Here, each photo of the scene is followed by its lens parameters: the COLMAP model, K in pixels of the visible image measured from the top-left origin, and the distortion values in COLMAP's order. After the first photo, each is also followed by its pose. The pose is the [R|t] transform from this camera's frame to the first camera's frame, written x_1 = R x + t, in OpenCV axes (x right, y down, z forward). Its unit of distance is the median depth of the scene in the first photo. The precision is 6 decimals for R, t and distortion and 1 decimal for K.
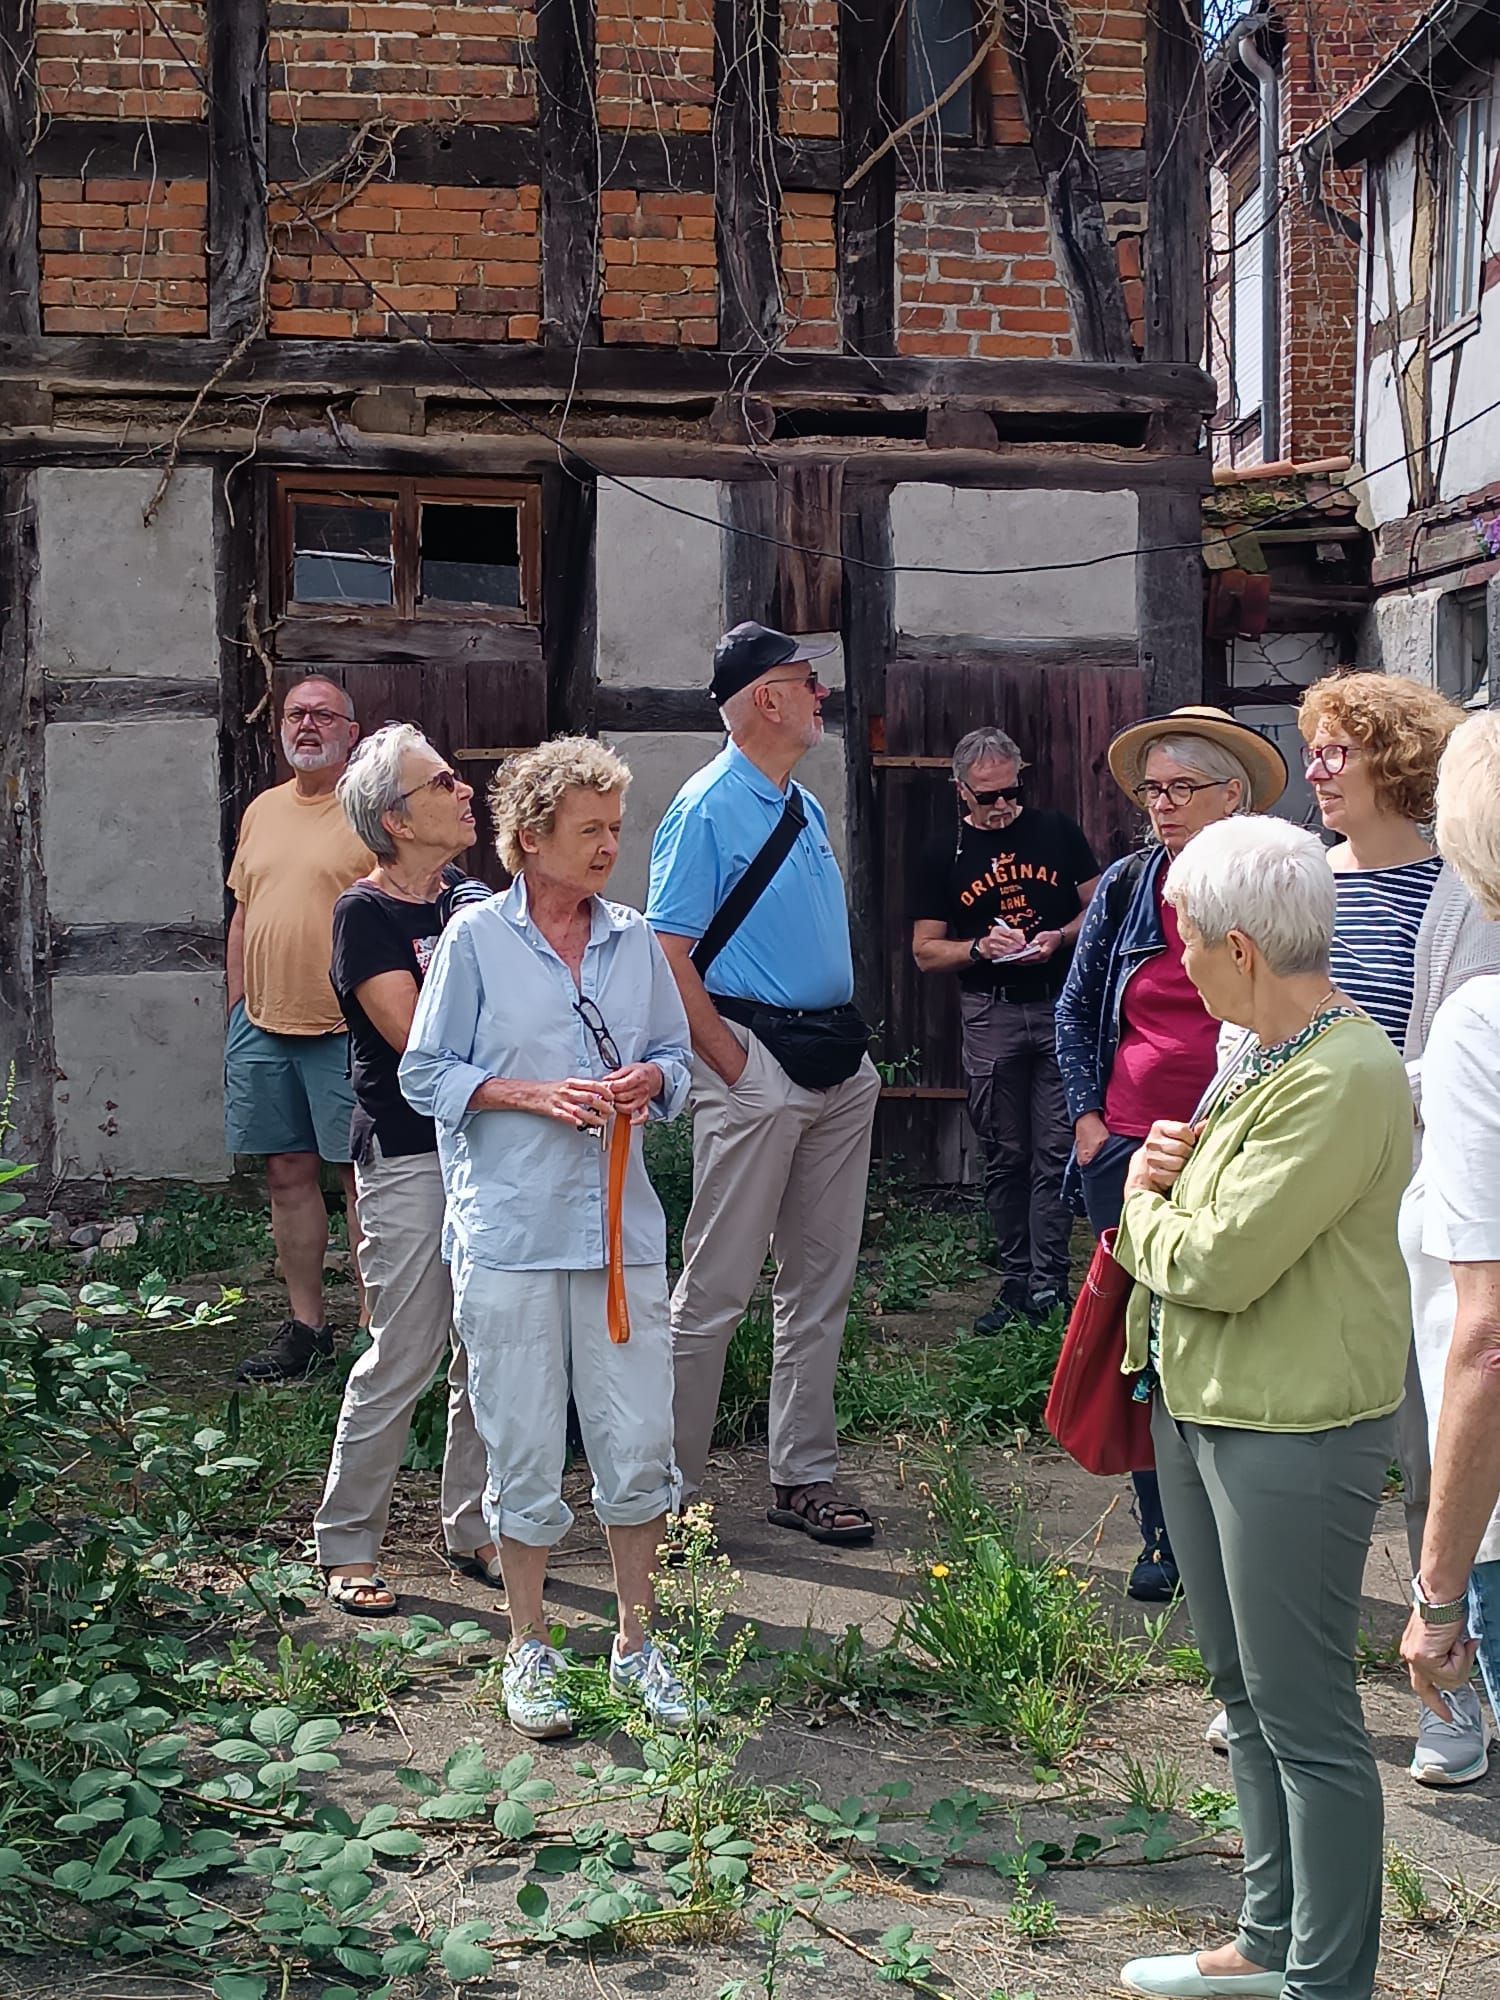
lens RADIAL K [[2928.1, 0, 749.2], [0, 2928.1, 983.8], [0, 0, 1]] dist [0.051270, 0.000000]
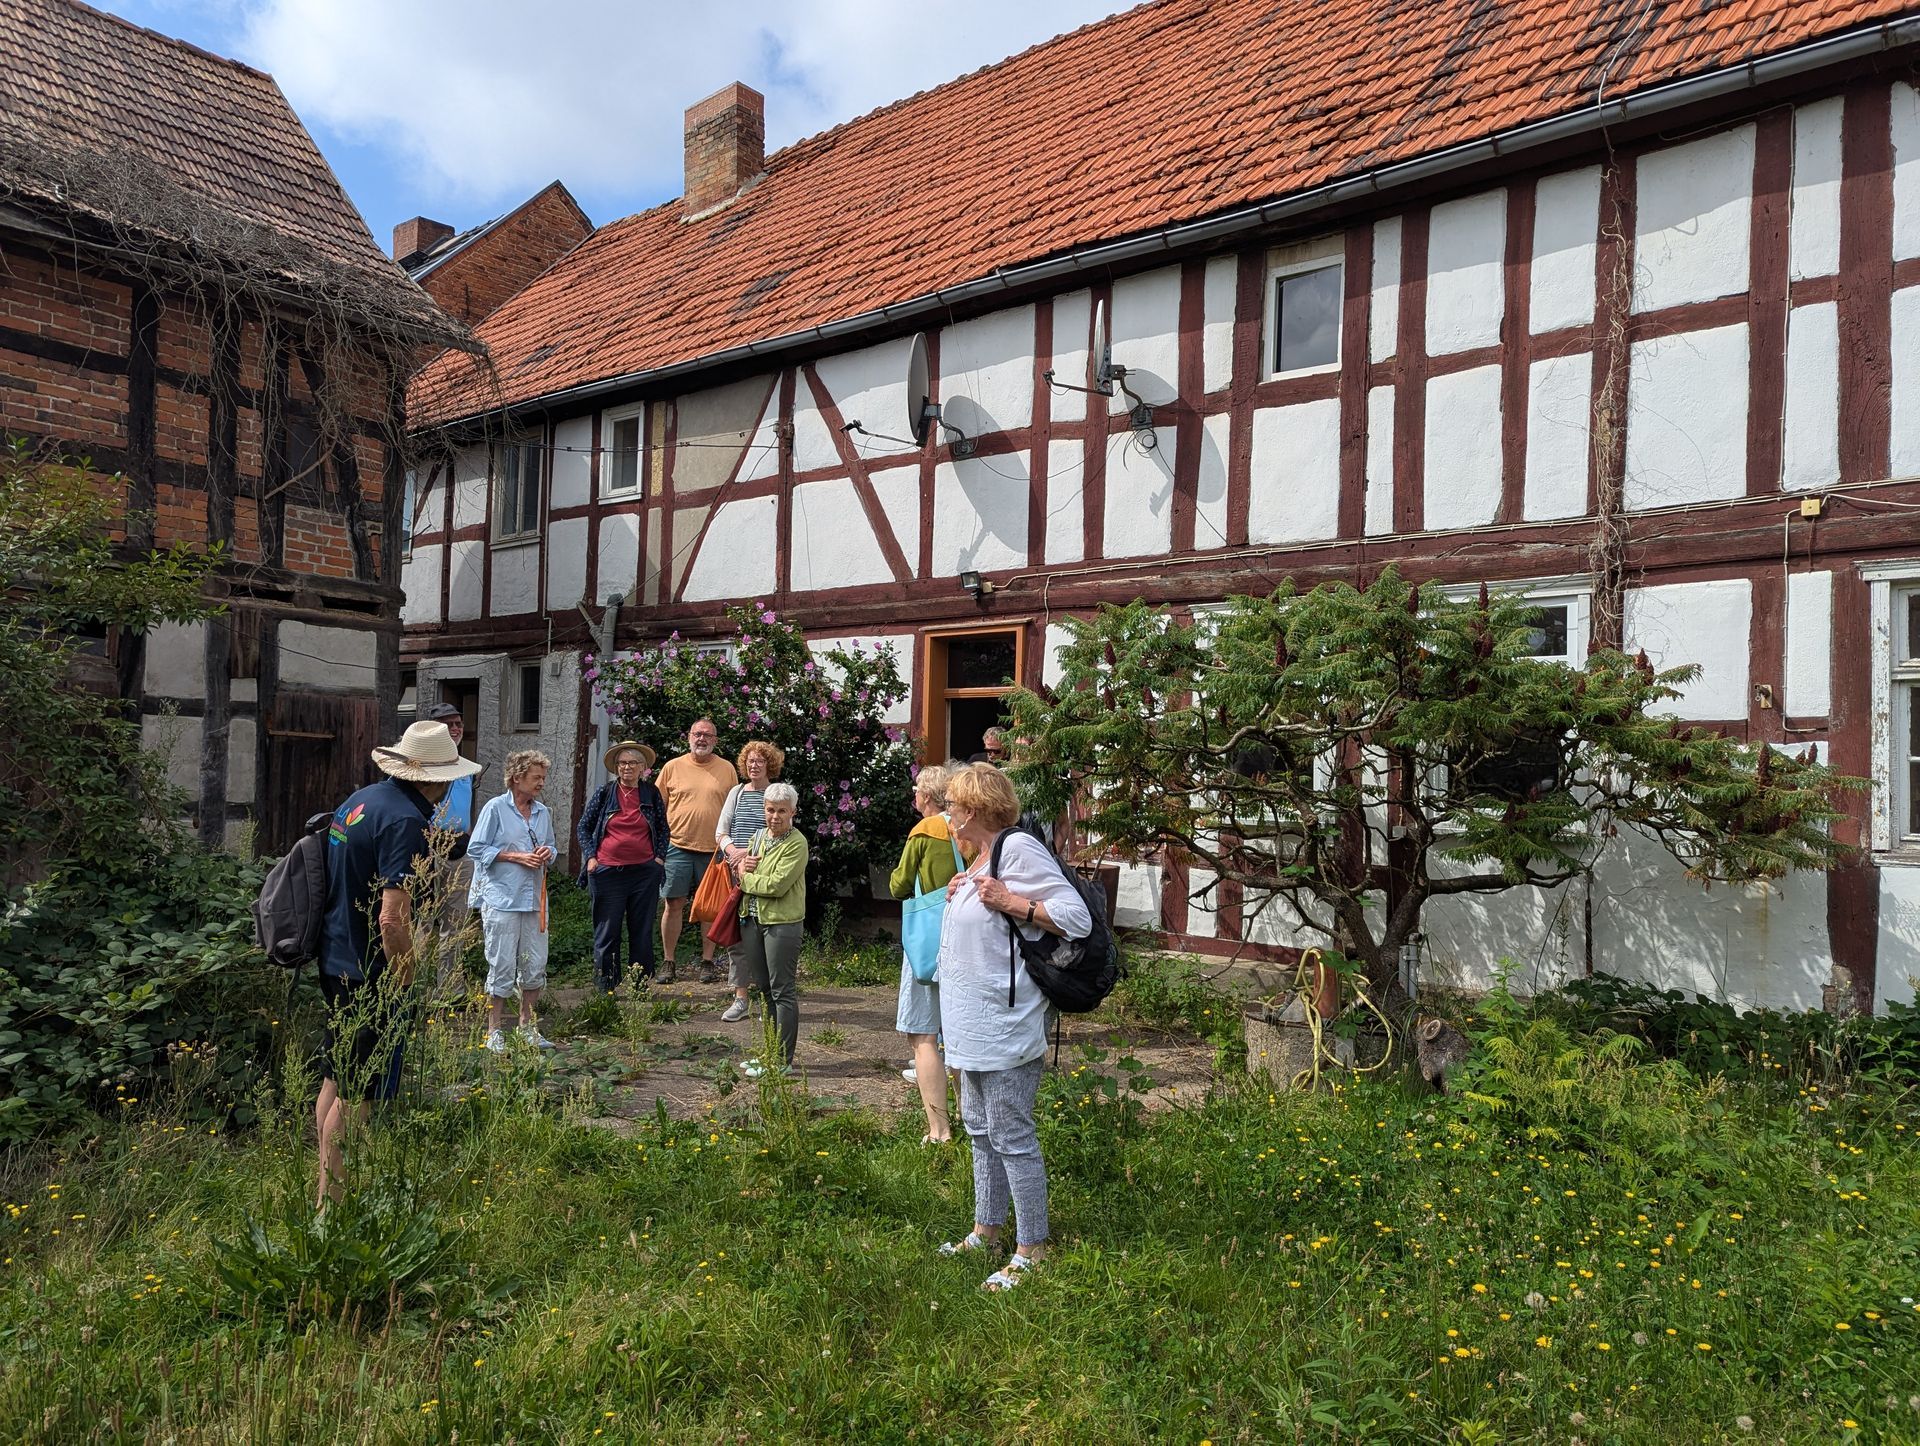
lens RADIAL K [[1363.4, 0, 963.3], [0, 1363.4, 743.6], [0, 0, 1]] dist [0.018255, -0.004782]
pose [[0.678105, 0.039407, 0.733908, -0.404162], [0.002086, 0.998454, -0.055539, -0.001330], [-0.734962, 0.039192, 0.676974, -0.198367]]
